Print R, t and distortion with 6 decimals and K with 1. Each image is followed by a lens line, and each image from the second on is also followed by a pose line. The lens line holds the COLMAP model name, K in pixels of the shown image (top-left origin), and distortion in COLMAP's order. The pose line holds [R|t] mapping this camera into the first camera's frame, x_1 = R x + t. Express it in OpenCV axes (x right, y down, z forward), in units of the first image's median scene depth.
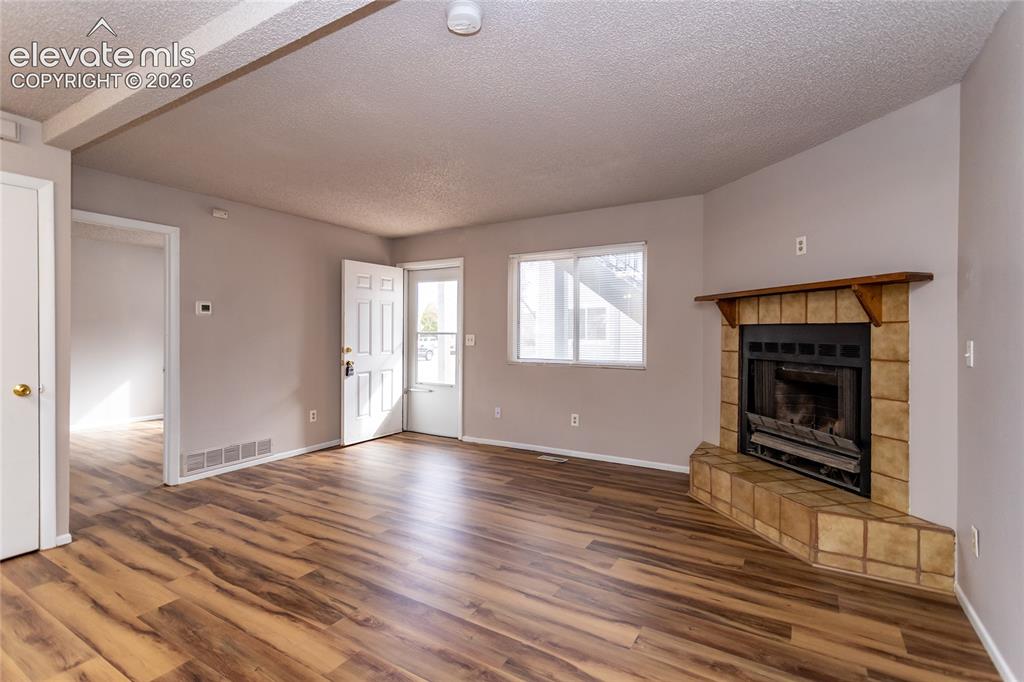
lens RADIAL K [[509.9, 0, 527.2], [0, 509.9, 331.8], [0, 0, 1]] dist [0.000214, -0.000651]
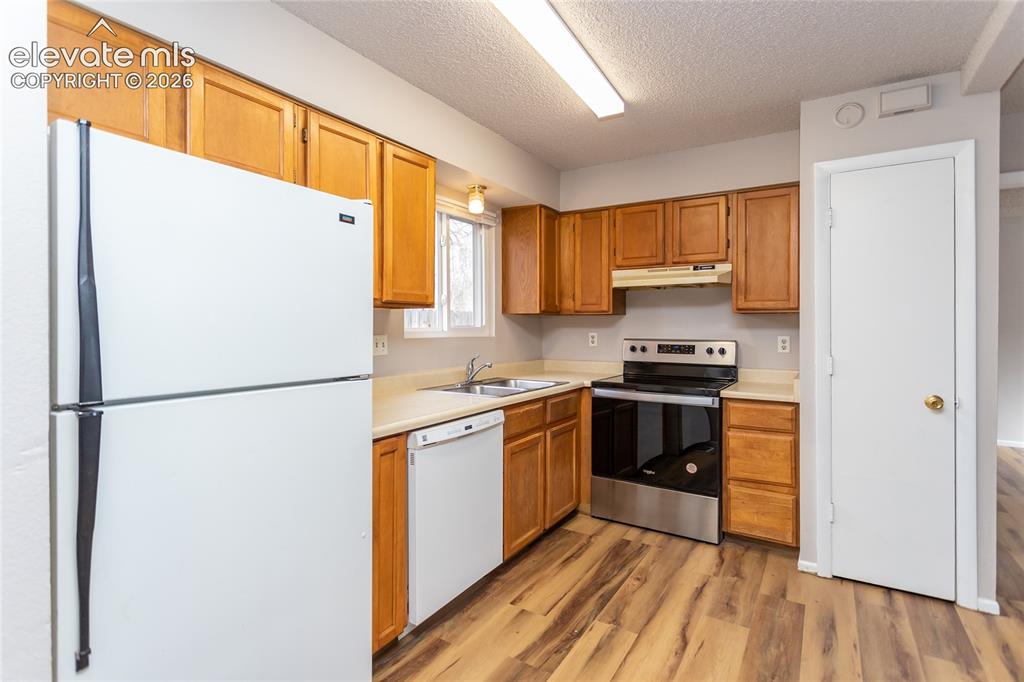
lens RADIAL K [[488.5, 0, 508.6], [0, 488.5, 326.2], [0, 0, 1]] dist [0.000768, 0.000999]
pose [[-0.029033, -0.004463, -0.999568, -0.142651], [-0.002776, 0.999987, -0.004385, -0.002027], [0.999575, 0.002647, -0.029045, 0.274765]]
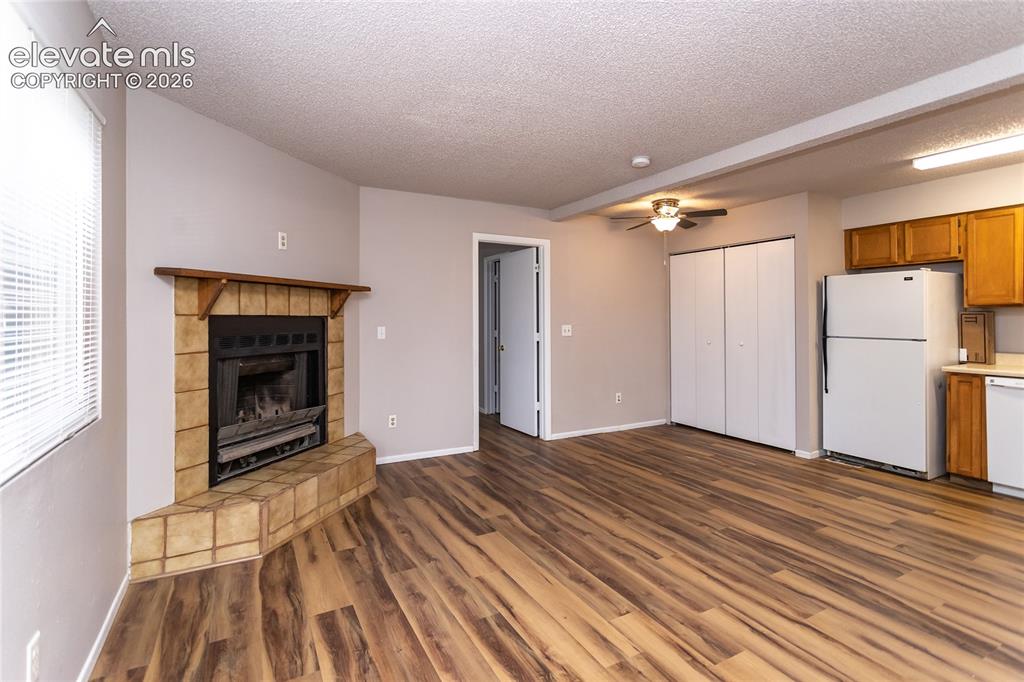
lens RADIAL K [[455.6, 0, 509.9], [0, 455.6, 319.4], [0, 0, 1]] dist [-0.024348, 0.000073]
pose [[-0.844816, 0.001184, 0.535055, -0.359292], [0.002356, 0.999996, 0.001507, -0.008769], [-0.535051, 0.002533, -0.844816, 1.571158]]
